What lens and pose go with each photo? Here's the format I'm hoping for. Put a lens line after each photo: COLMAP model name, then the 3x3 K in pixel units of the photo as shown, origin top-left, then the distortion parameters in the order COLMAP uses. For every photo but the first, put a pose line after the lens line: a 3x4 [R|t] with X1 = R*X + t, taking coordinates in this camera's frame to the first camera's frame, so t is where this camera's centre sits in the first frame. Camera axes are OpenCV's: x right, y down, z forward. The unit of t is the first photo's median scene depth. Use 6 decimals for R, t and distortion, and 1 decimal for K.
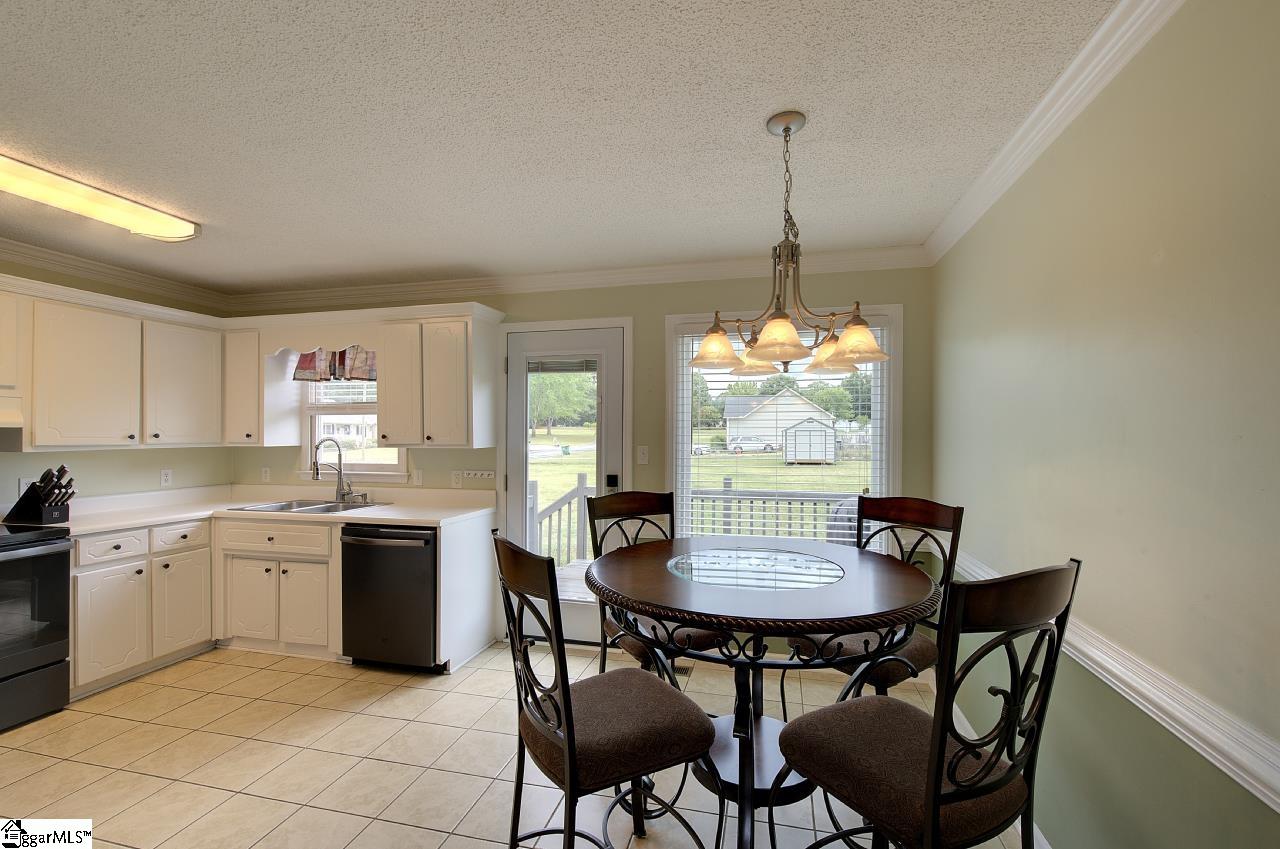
lens RADIAL K [[541.2, 0, 648.8], [0, 541.2, 436.0], [0, 0, 1]] dist [-0.007776, 0.000336]
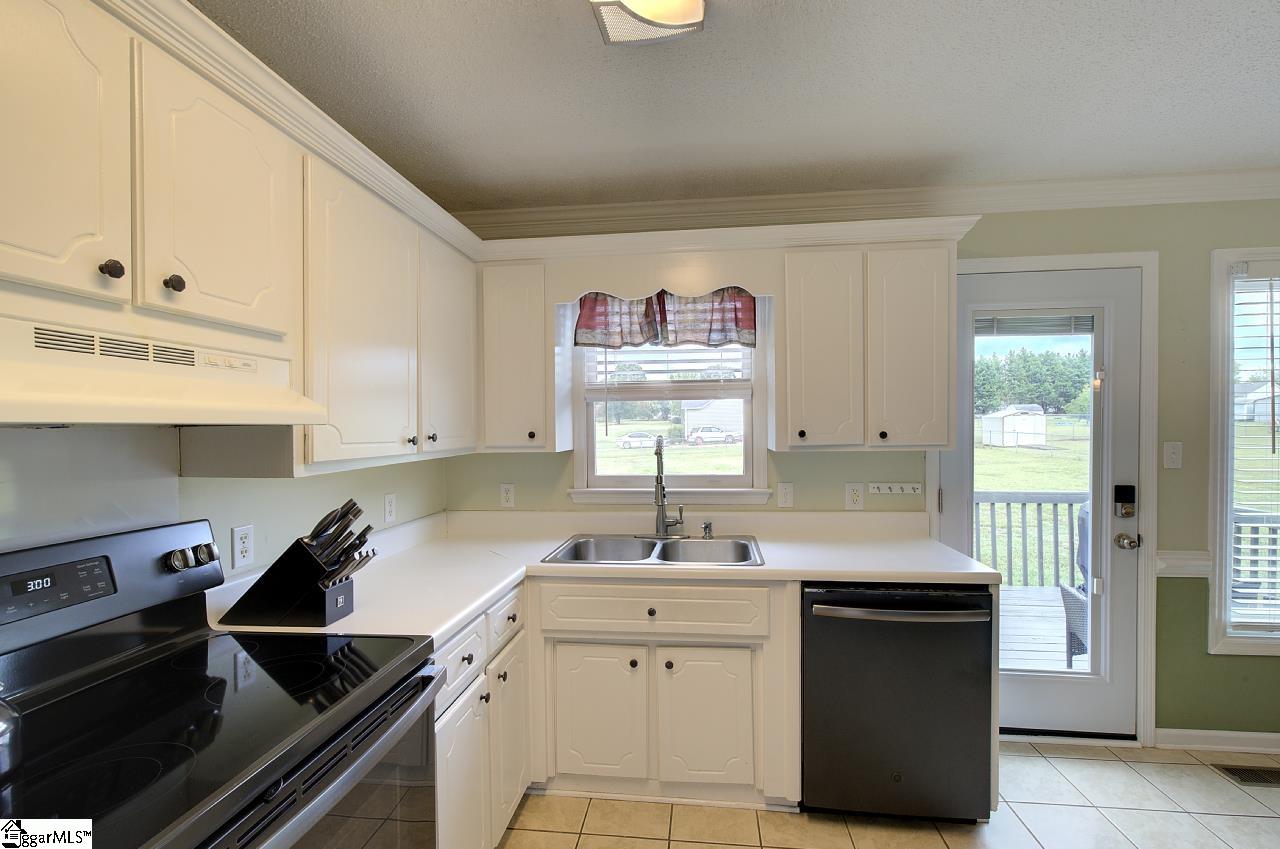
lens RADIAL K [[553.3, 0, 643.6], [0, 553.3, 433.8], [0, 0, 1]] dist [-0.008431, 0.000089]
pose [[0.993160, -0.012214, 0.116119, -0.750762], [0.010855, 0.999865, 0.012336, -0.009061], [-0.116254, -0.010991, 0.993159, 0.395056]]
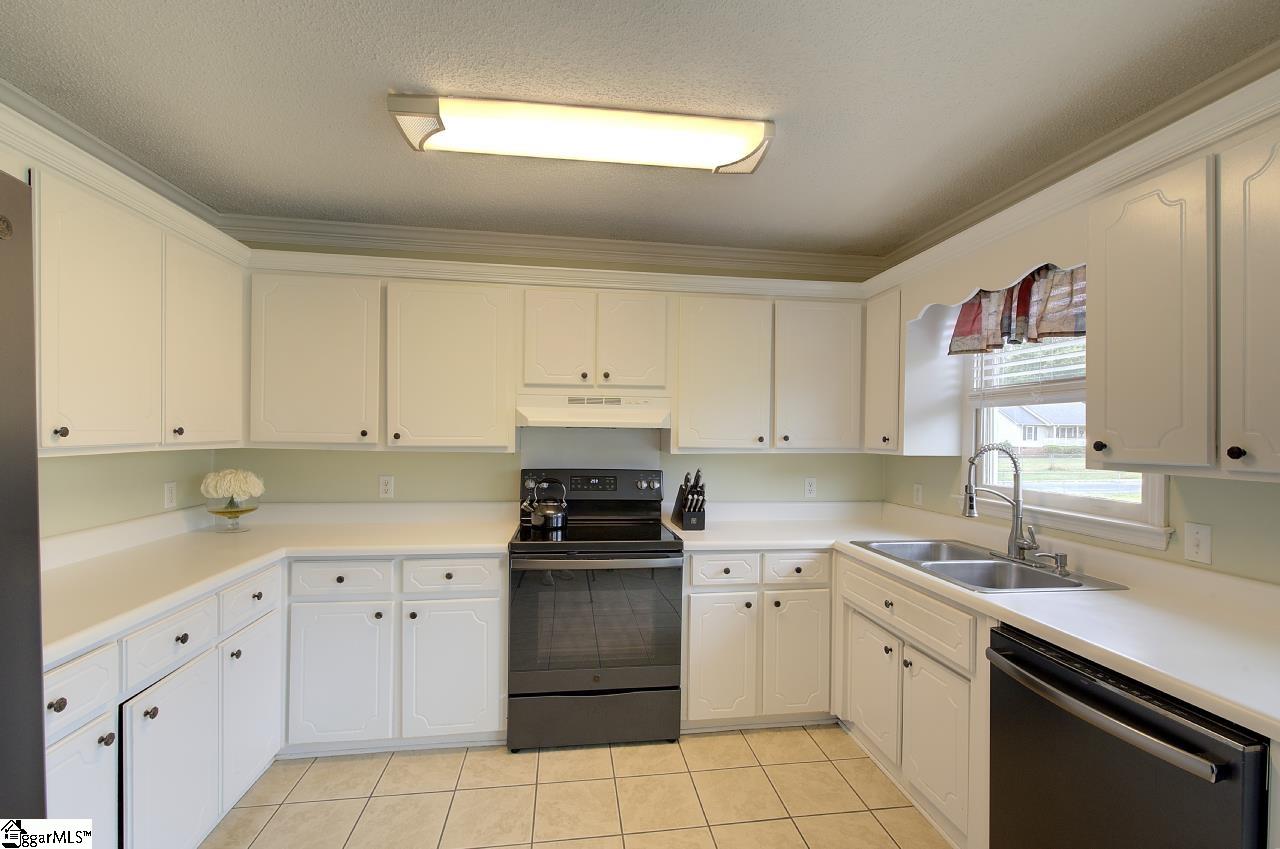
lens RADIAL K [[541.2, 0, 648.8], [0, 541.2, 436.0], [0, 0, 1]] dist [-0.007776, 0.000336]
pose [[0.362216, 0.007706, -0.932062, -0.210492], [-0.012208, 0.999919, 0.003522, -0.004226], [0.932014, 0.010103, 0.362281, 0.491477]]
